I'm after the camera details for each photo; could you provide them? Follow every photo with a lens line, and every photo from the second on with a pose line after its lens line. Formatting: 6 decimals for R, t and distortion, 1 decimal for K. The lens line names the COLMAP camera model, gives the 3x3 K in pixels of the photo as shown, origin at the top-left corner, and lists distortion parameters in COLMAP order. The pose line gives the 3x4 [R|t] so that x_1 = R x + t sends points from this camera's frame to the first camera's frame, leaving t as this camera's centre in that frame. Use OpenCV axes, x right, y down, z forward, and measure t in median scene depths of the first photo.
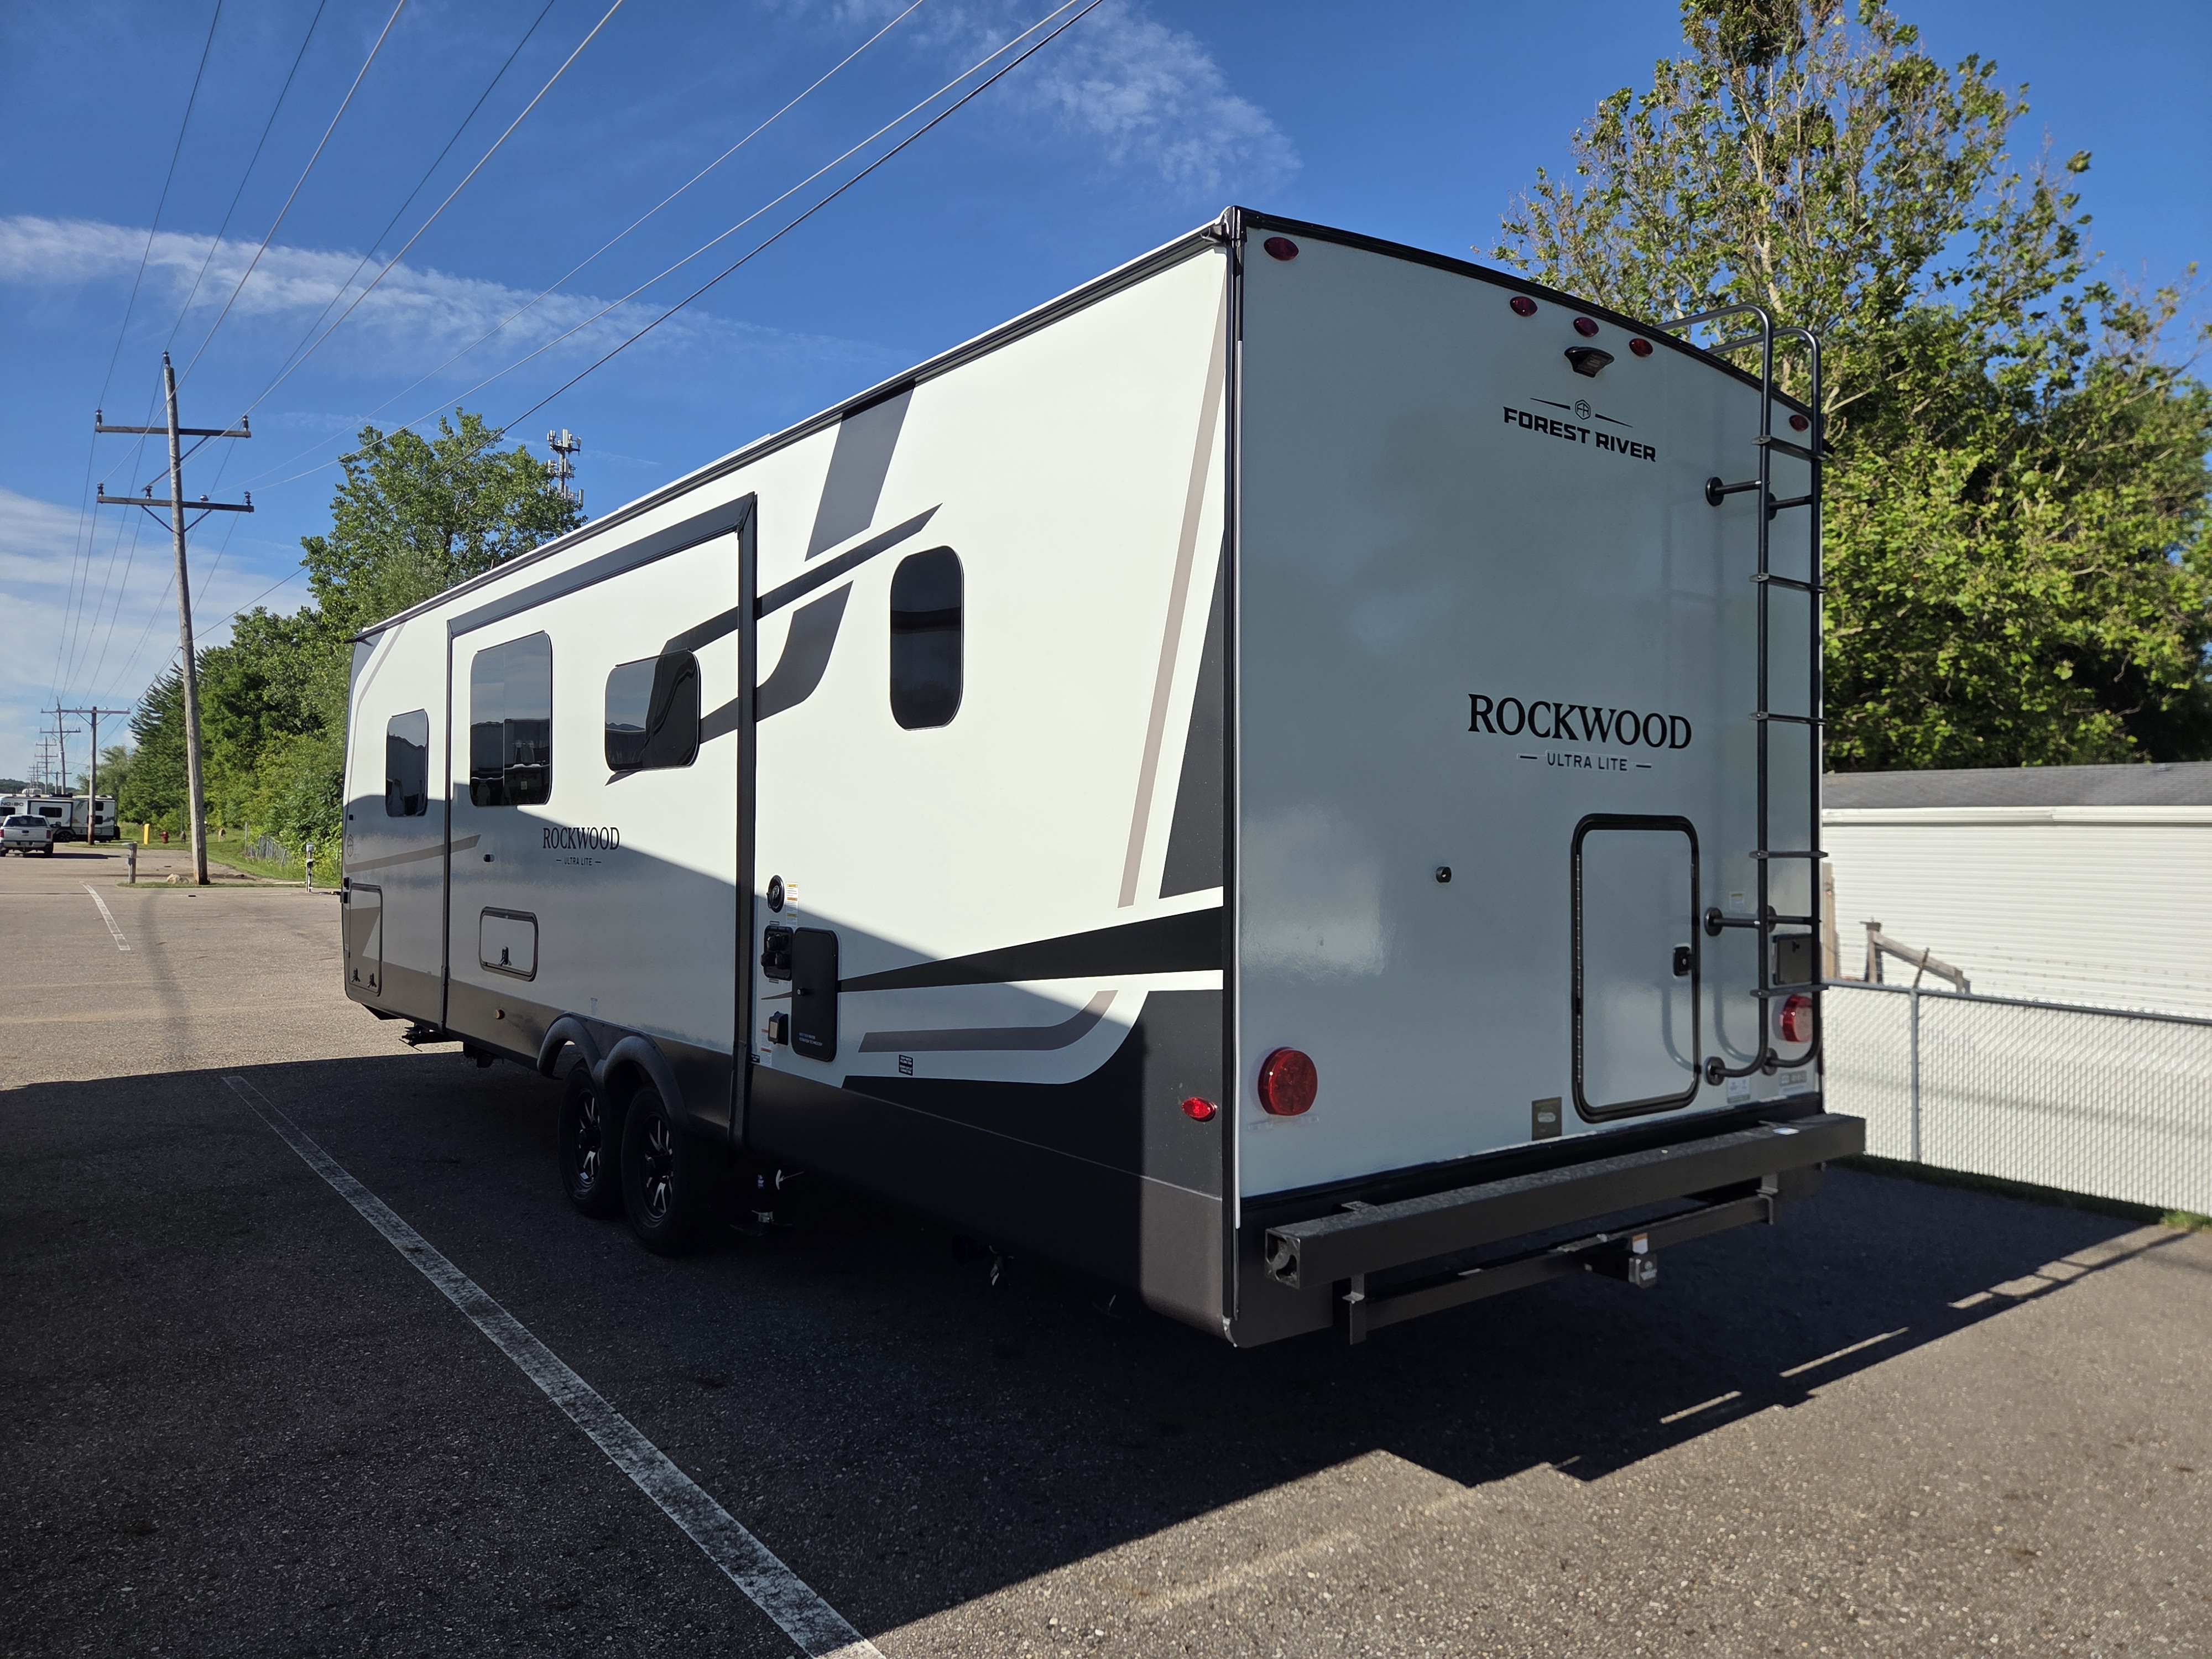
lens RADIAL K [[1475.0, 0, 1097.8], [0, 1475.0, 798.2], [0, 0, 1]] dist [0.061706, -0.051479]
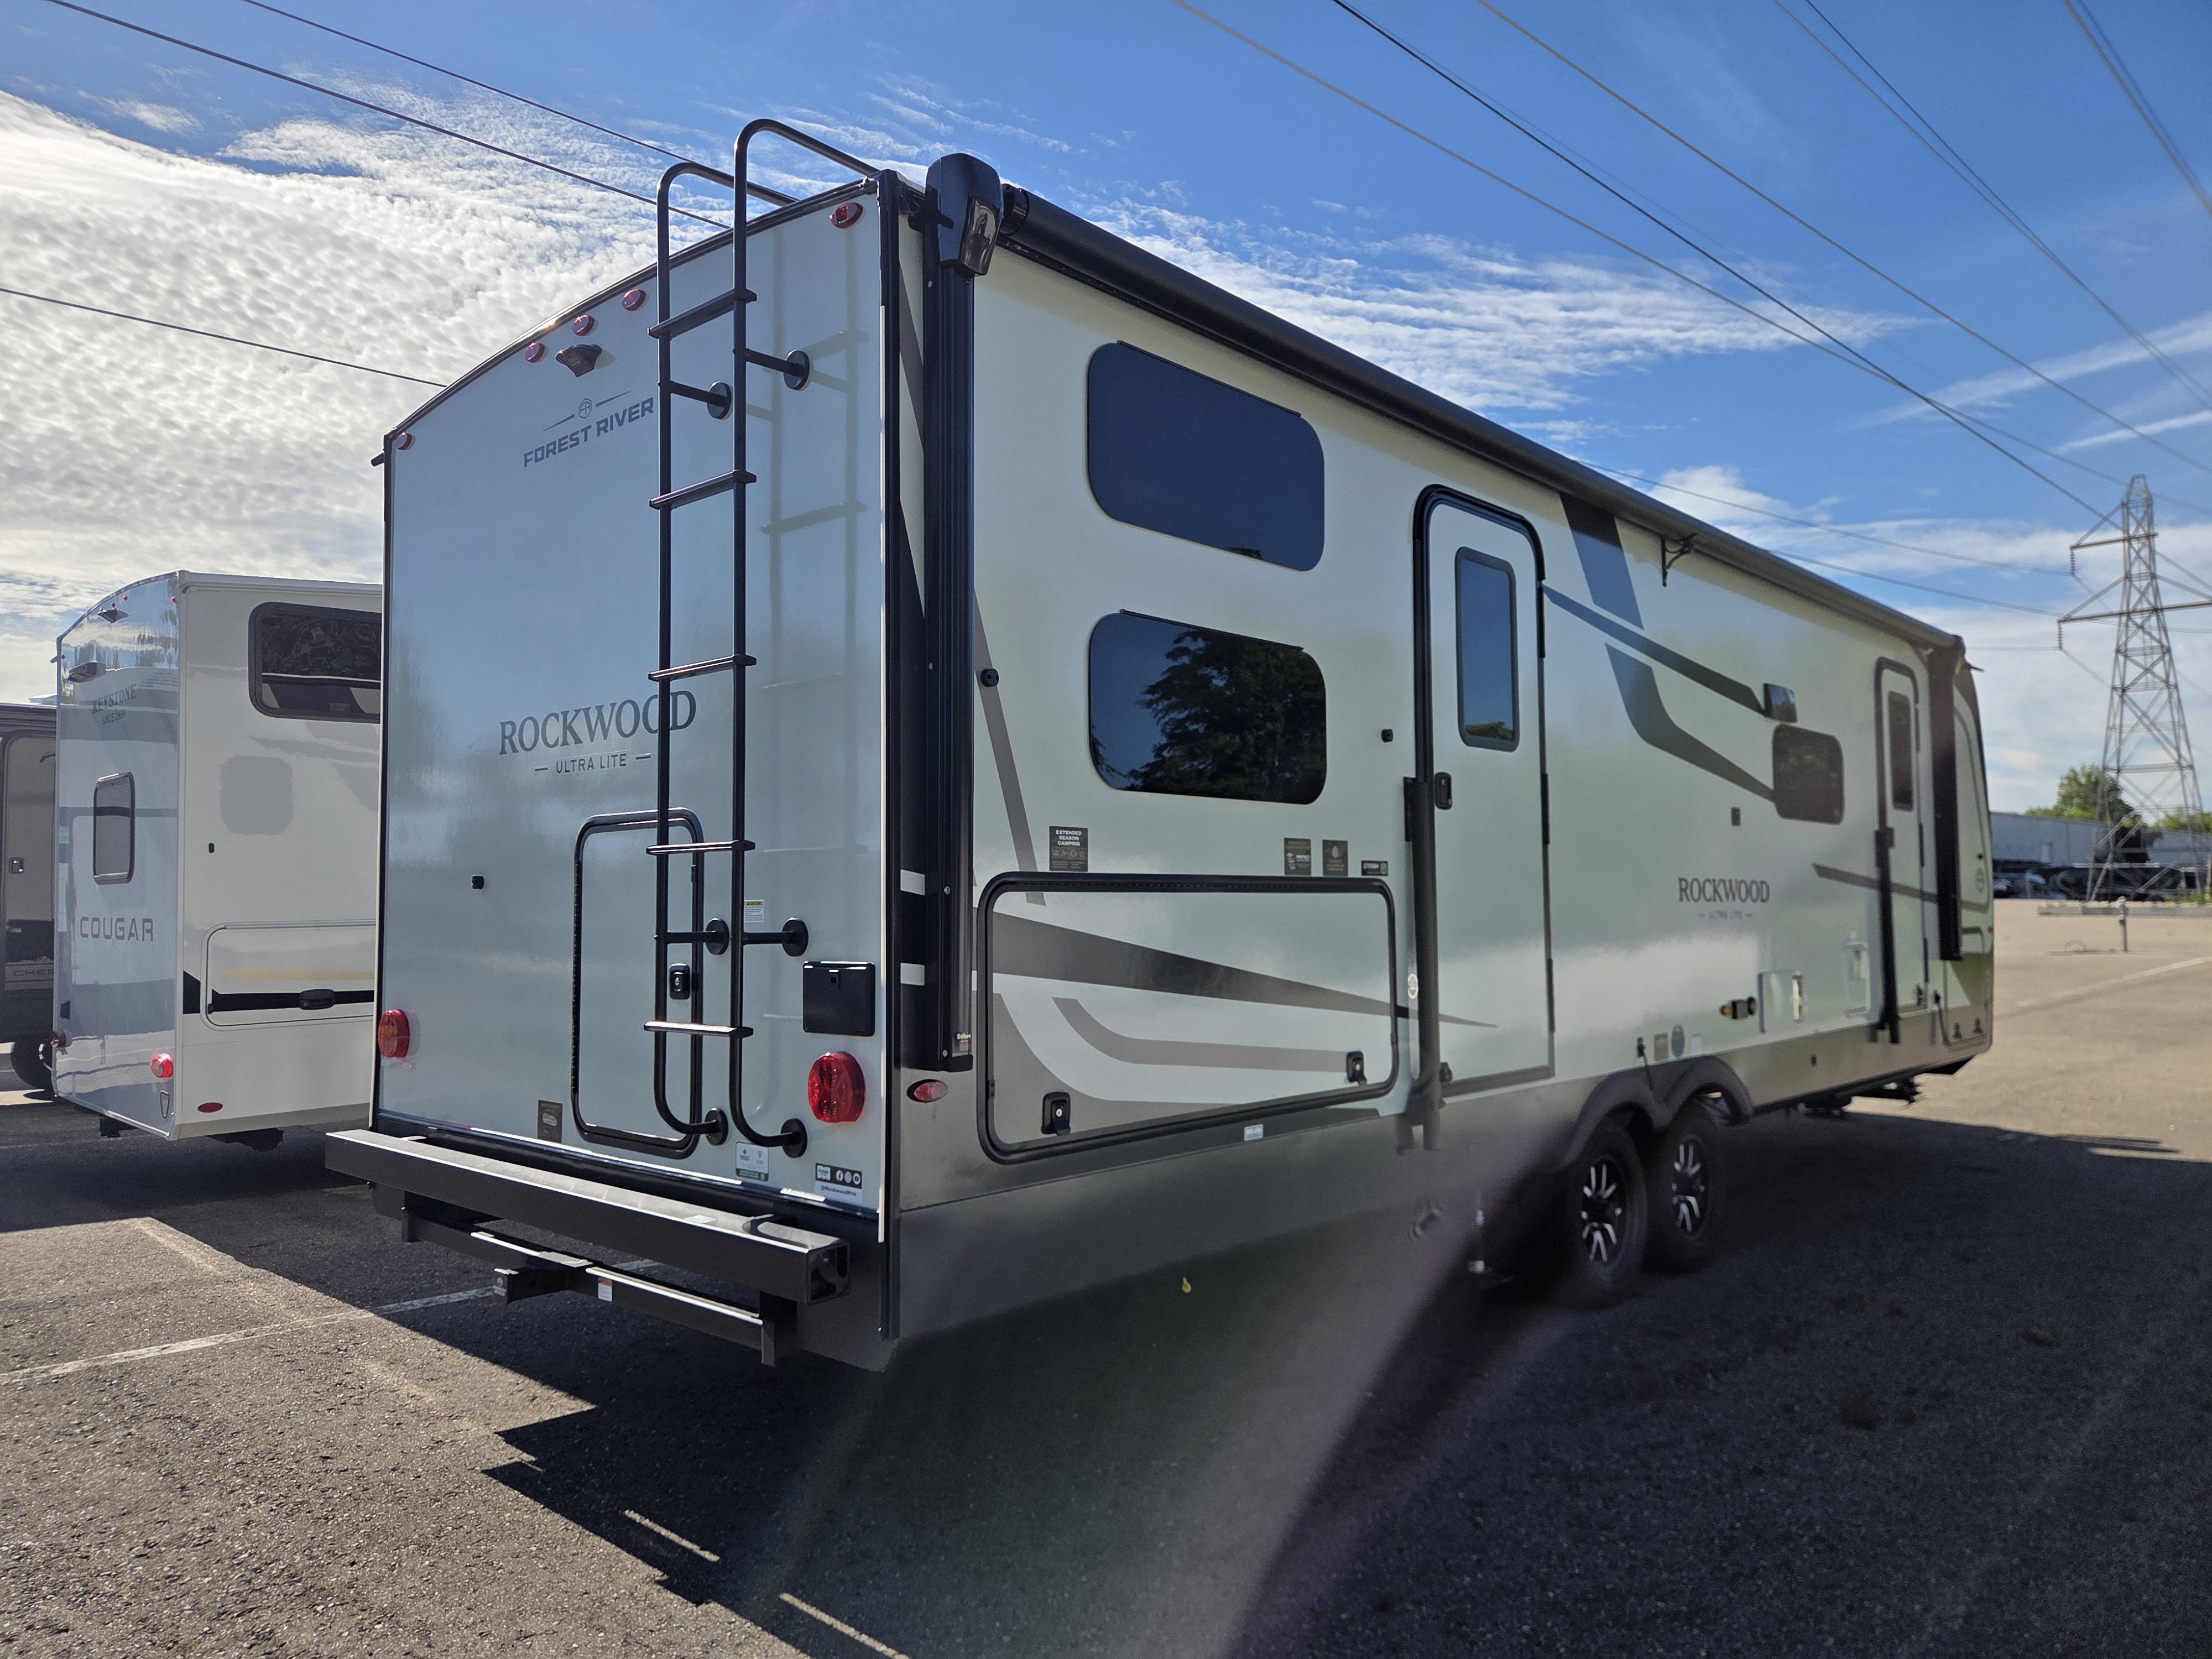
lens RADIAL K [[1475.0, 0, 1097.8], [0, 1475.0, 798.2], [0, 0, 1]] dist [0.061706, -0.051479]
pose [[0.172245, -0.073458, -0.982311, 1.362505], [0.040443, 0.996902, -0.067457, 0.078166], [0.984224, -0.028109, 0.174682, 1.178771]]
